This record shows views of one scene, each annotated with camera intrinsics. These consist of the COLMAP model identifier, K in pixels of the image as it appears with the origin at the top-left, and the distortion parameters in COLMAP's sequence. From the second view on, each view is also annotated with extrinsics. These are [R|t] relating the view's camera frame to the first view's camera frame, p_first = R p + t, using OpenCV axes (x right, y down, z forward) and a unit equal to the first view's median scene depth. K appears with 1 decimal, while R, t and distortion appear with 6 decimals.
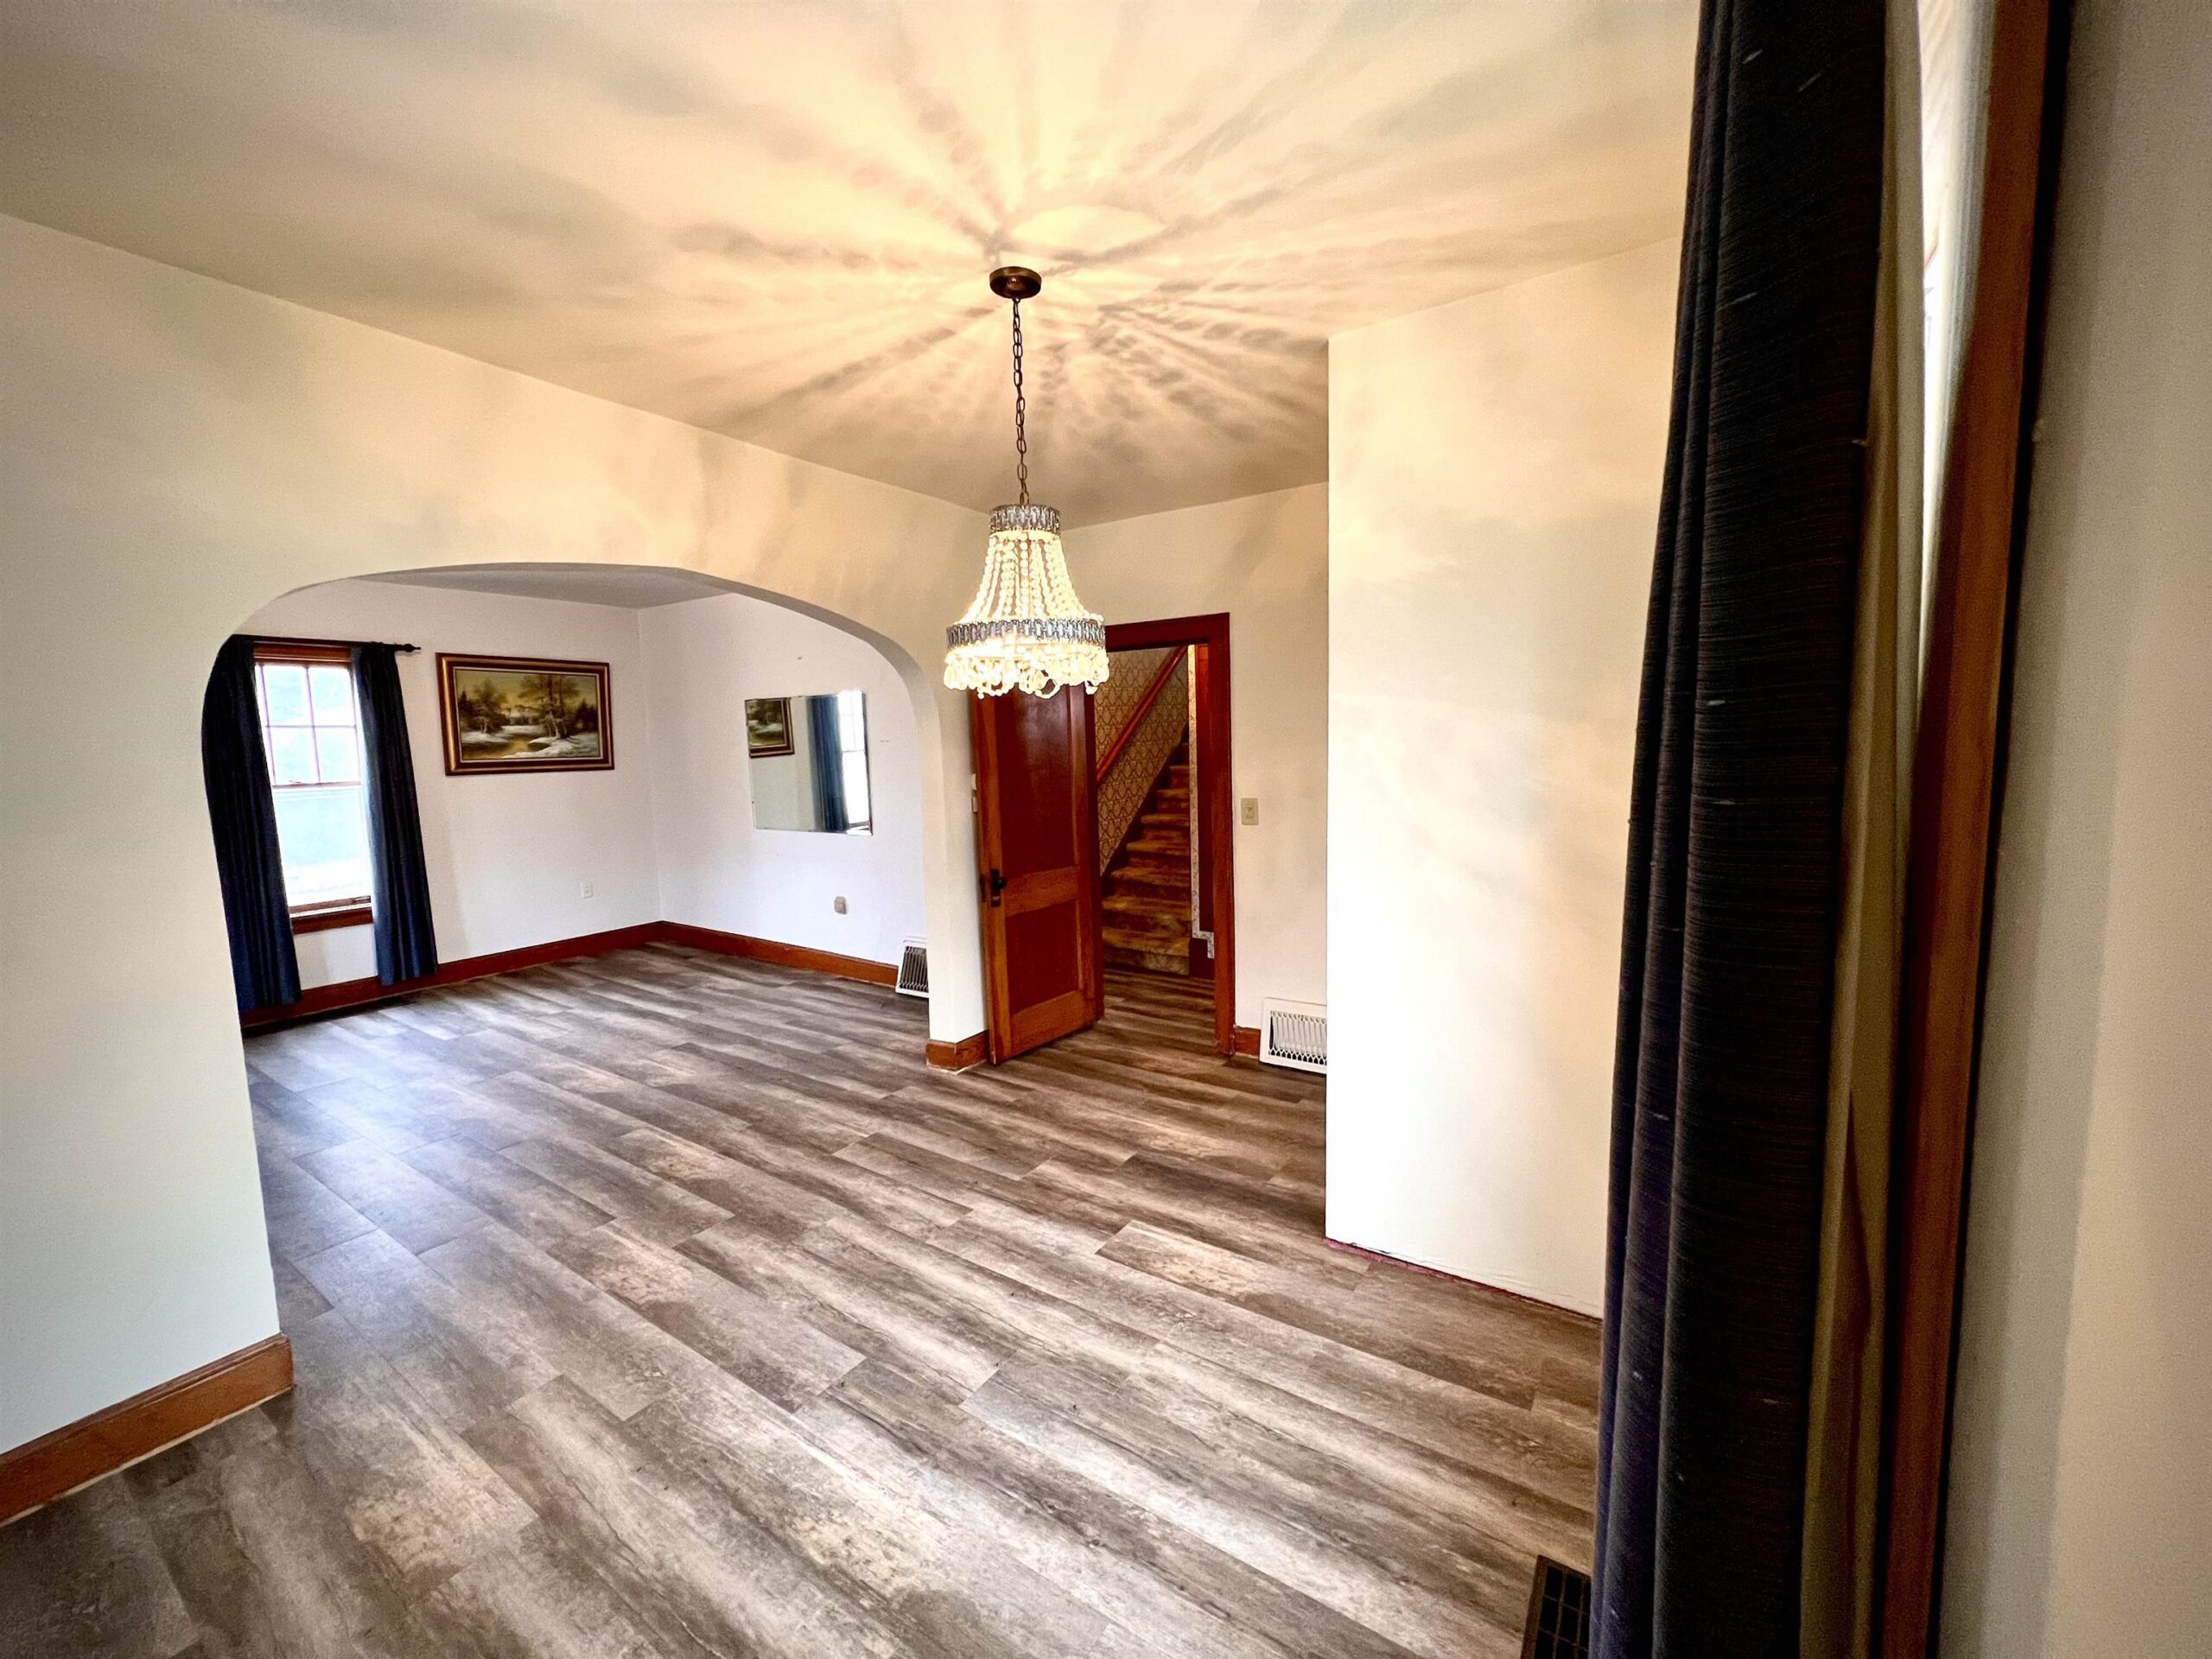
lens RADIAL K [[878.7, 0, 1097.3], [0, 878.7, 821.0], [0, 0, 1]] dist [-0.000447, 0.000596]
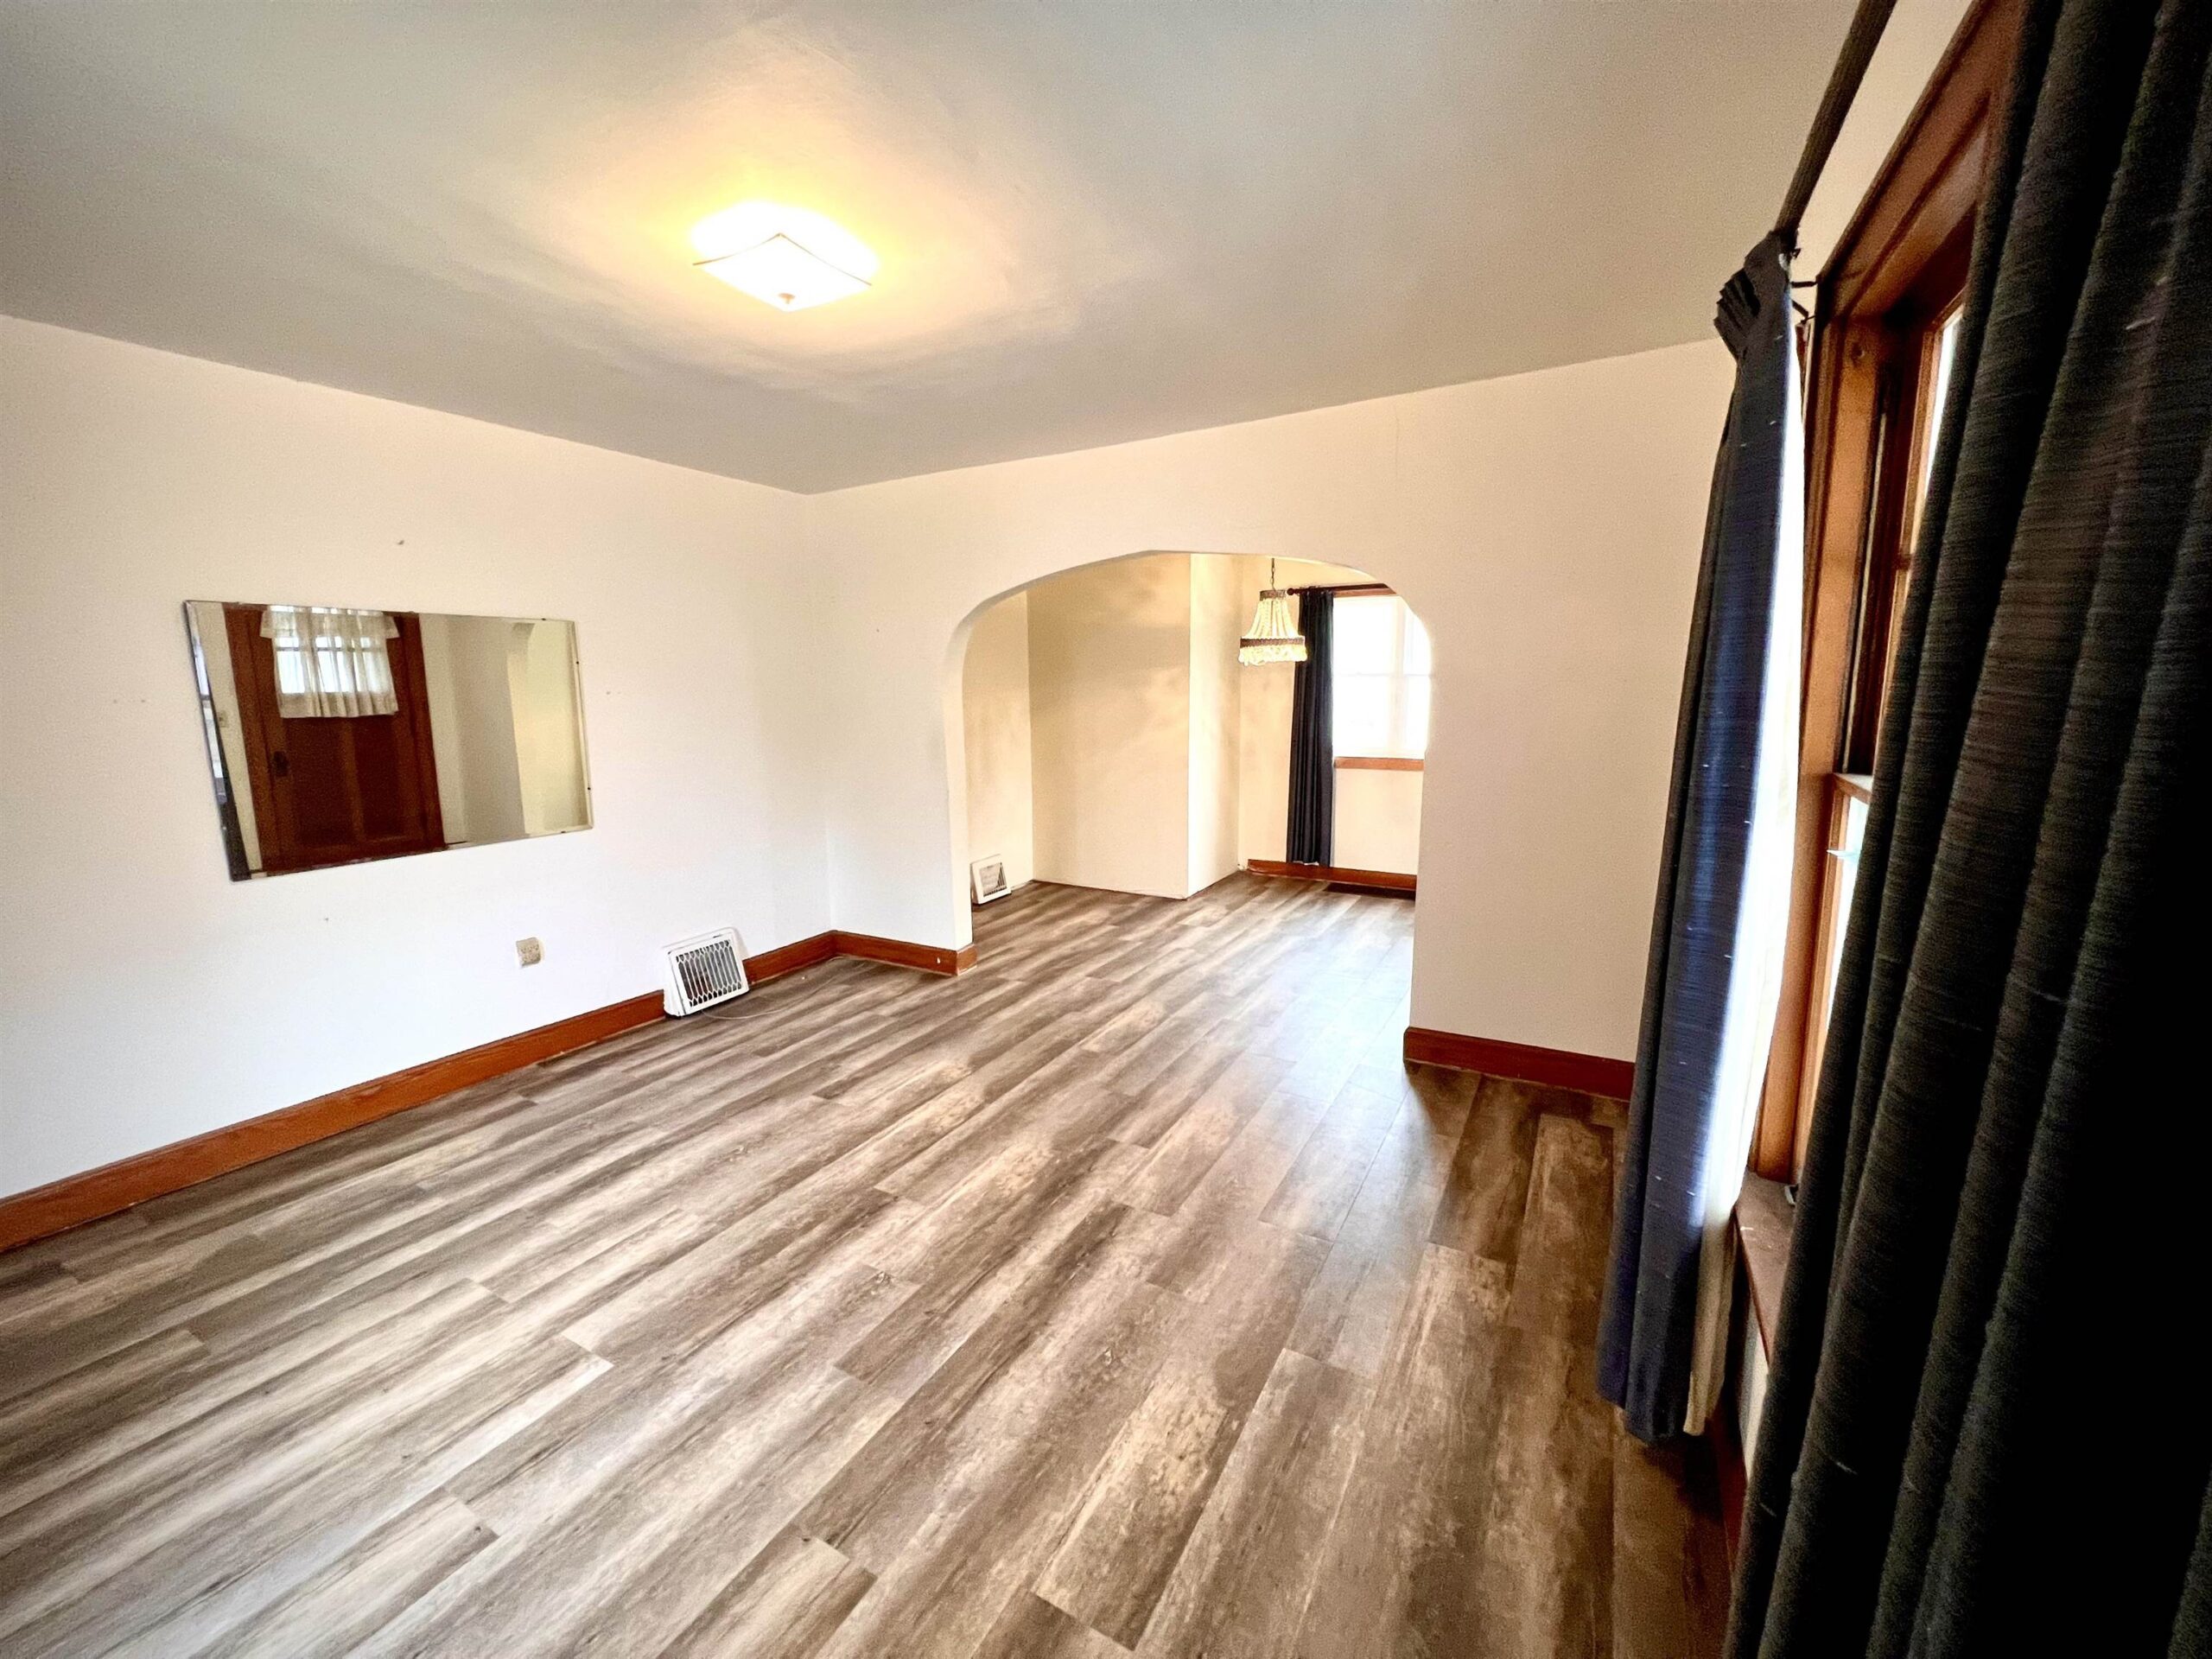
lens RADIAL K [[878.7, 0, 1109.2], [0, 878.7, 830.2], [0, 0, 1]] dist [-0.000447, 0.000596]
pose [[-0.080577, -0.139898, 0.986882, -1.702259], [0.110547, 0.982739, 0.148336, -0.067919], [-0.990599, 0.121049, -0.063721, 1.115952]]
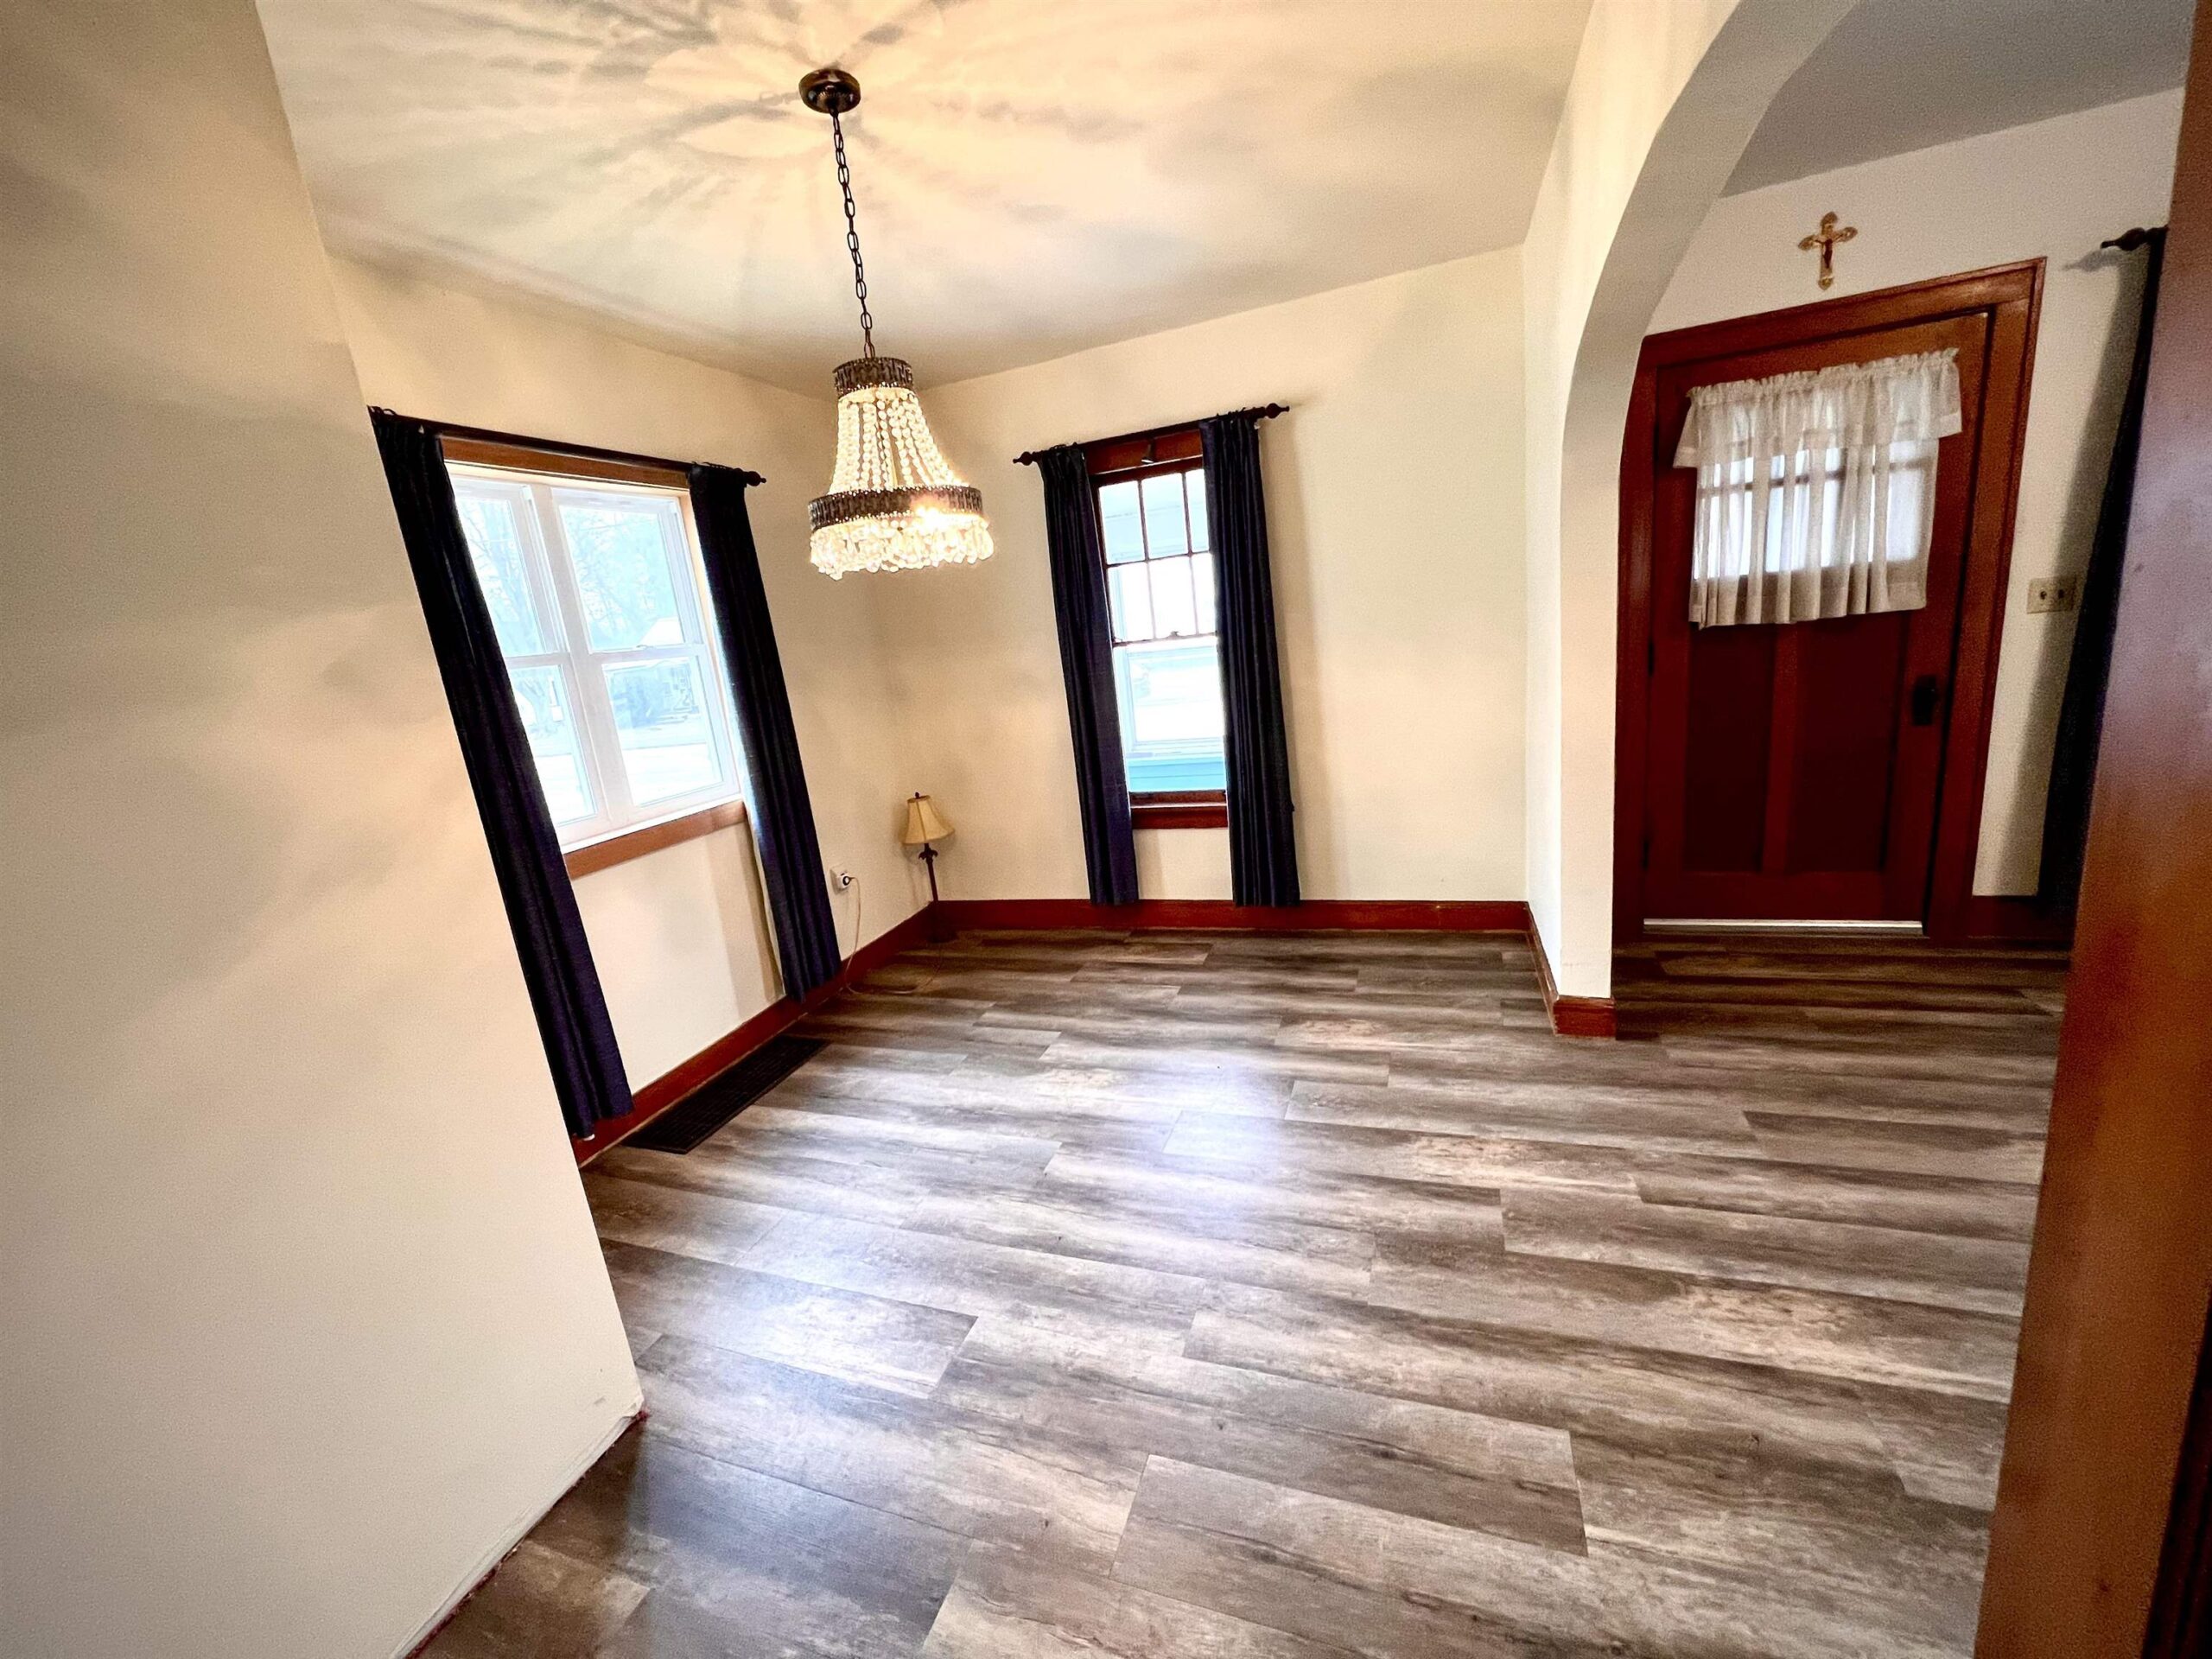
lens RADIAL K [[878.7, 0, 1102.8], [0, 878.7, 825.0], [0, 0, 1]] dist [-0.000447, 0.000596]
pose [[-0.961868, 0.185066, -0.201396, -0.027068], [0.113732, 0.940276, 0.320851, -0.111910], [0.248747, 0.285711, -0.925470, 1.330109]]
